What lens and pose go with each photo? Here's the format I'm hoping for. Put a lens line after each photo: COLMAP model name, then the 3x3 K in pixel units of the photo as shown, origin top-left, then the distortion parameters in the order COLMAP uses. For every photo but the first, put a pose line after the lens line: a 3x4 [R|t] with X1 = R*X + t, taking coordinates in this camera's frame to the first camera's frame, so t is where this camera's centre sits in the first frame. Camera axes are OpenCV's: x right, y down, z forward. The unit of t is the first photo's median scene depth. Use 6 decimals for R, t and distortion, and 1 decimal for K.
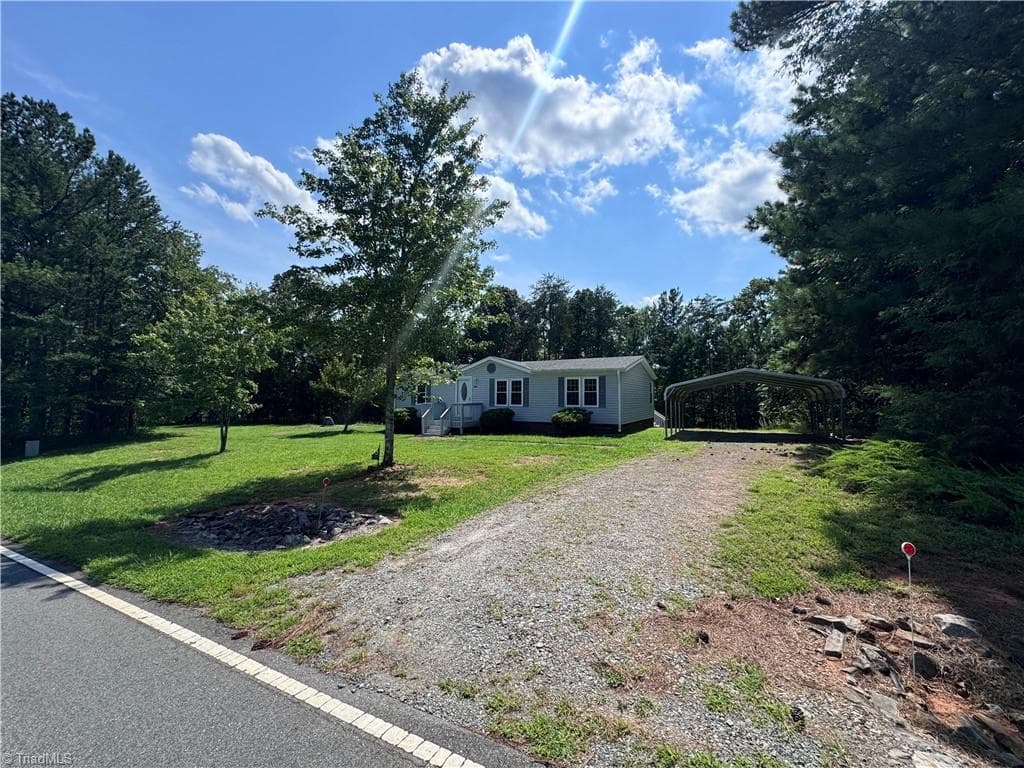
lens RADIAL K [[408.6, 0, 512.0], [0, 408.6, 384.0], [0, 0, 1]] dist [-0.003388, 0.000113]
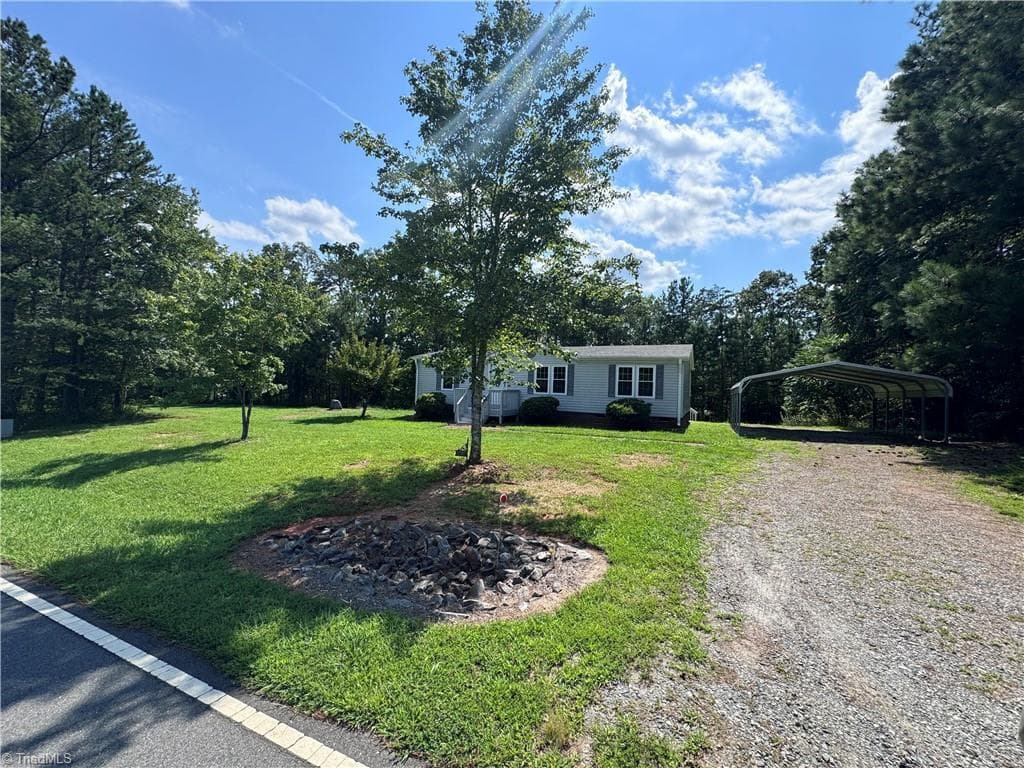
lens RADIAL K [[409.3, 0, 511.1], [0, 409.3, 386.2], [0, 0, 1]] dist [-0.003255, 0.000112]
pose [[0.998556, 0.029119, 0.045151, -0.152294], [-0.030807, 0.998835, 0.037156, 0.004728], [-0.044016, -0.038493, 0.998289, 0.093305]]
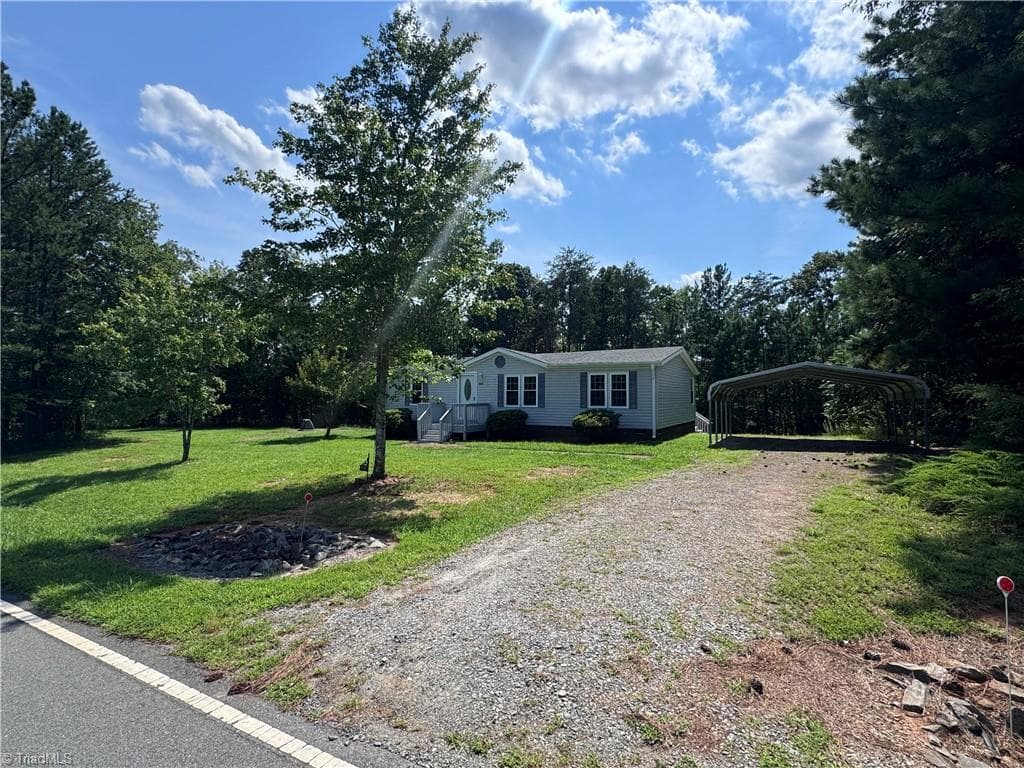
lens RADIAL K [[488.7, 0, 513.4], [0, 488.7, 383.1], [0, 0, 1]] dist [-0.003891, 0.000452]
pose [[0.999765, -0.000150, -0.021680, -0.001734], [0.000302, 0.999975, 0.006994, -0.002172], [0.021678, -0.006999, 0.999741, -0.002310]]
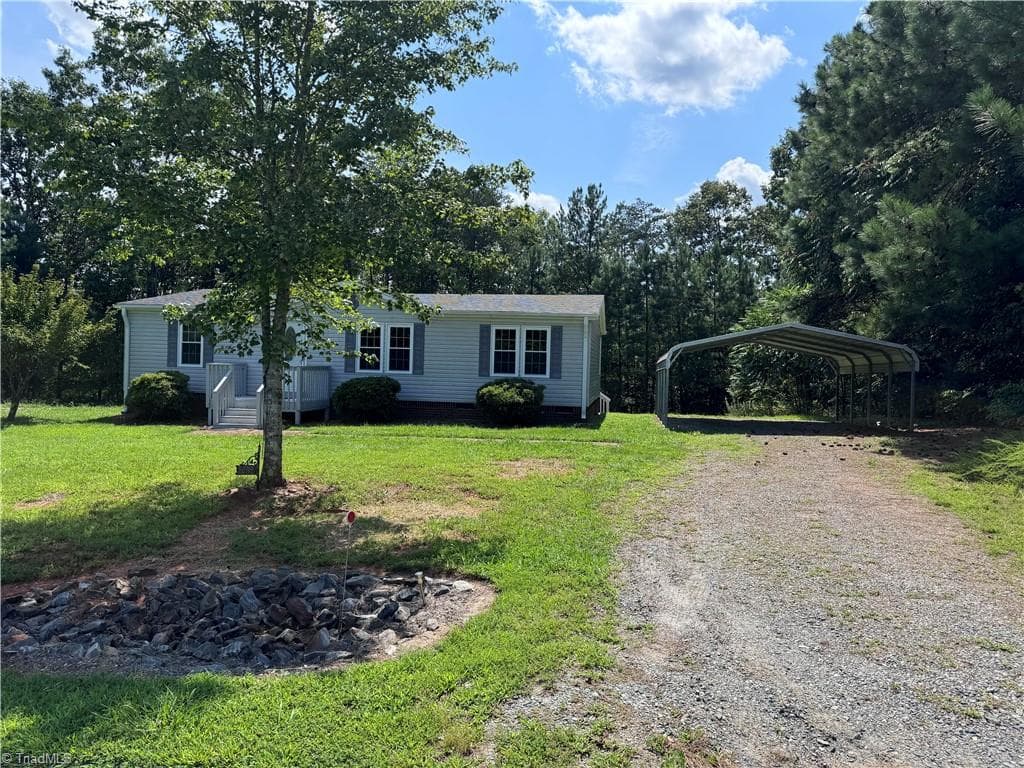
lens RADIAL K [[710.6, 0, 512.0], [0, 710.6, 384.0], [0, 0, 1]] dist [0.133583, -0.198407]
pose [[0.944656, 0.015810, 0.327680, -0.177629], [-0.037541, 0.997486, 0.060098, 0.005154], [-0.325906, -0.069073, 0.942875, 0.037889]]
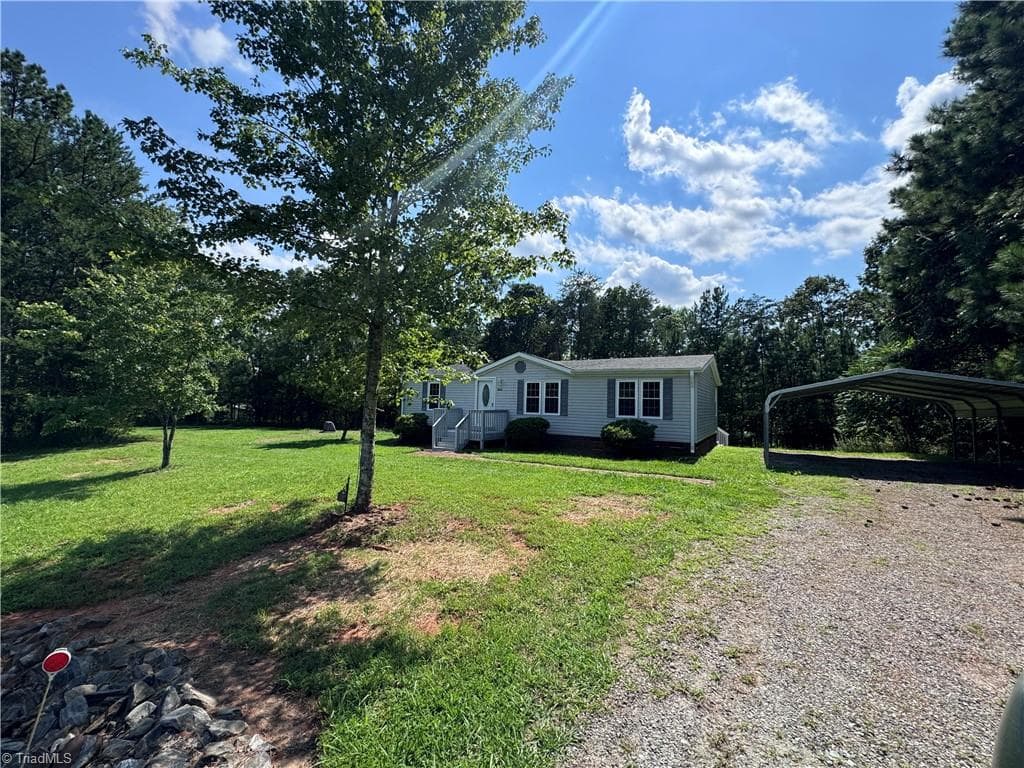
lens RADIAL K [[409.3, 0, 511.1], [0, 409.3, 386.2], [0, 0, 1]] dist [-0.003255, 0.000112]
pose [[0.998598, 0.020431, -0.048842, -0.032505], [-0.020913, 0.999737, -0.009370, 0.008382], [0.048637, 0.010378, 0.998763, 0.224880]]
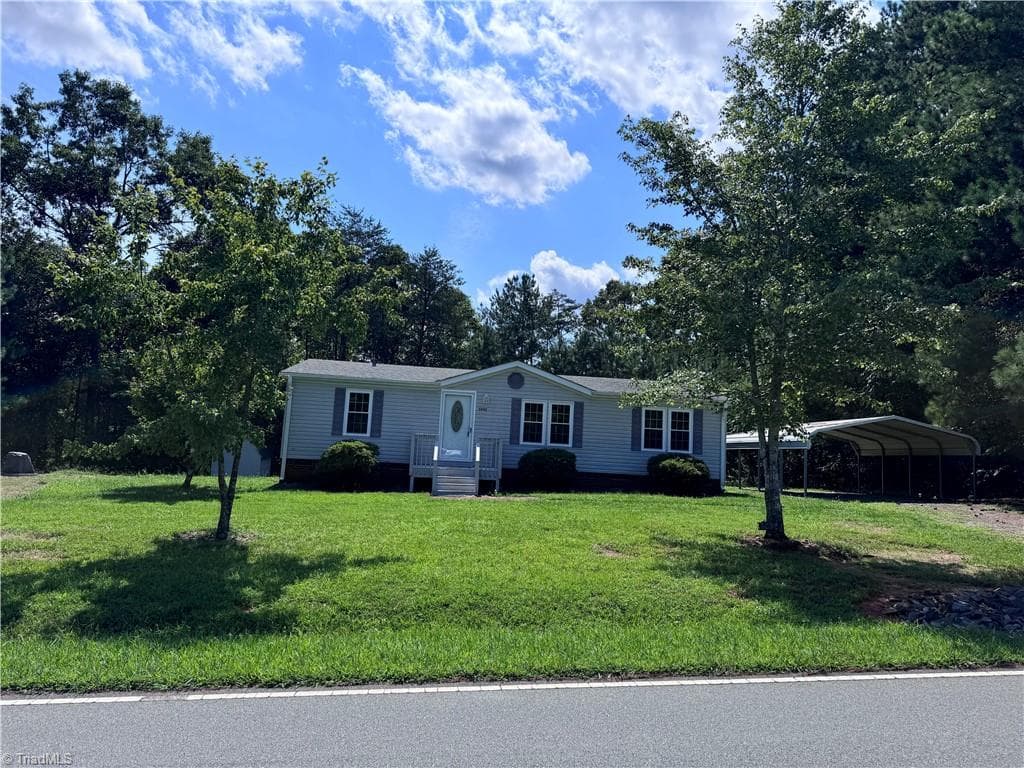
lens RADIAL K [[722.3, 0, 514.0], [0, 722.3, 369.5], [0, 0, 1]] dist [0.076245, -0.085705]
pose [[0.822302, 0.100664, 0.560076, -0.733993], [-0.069821, 0.994640, -0.076259, 0.029626], [-0.564751, 0.023603, 0.824924, 0.147732]]
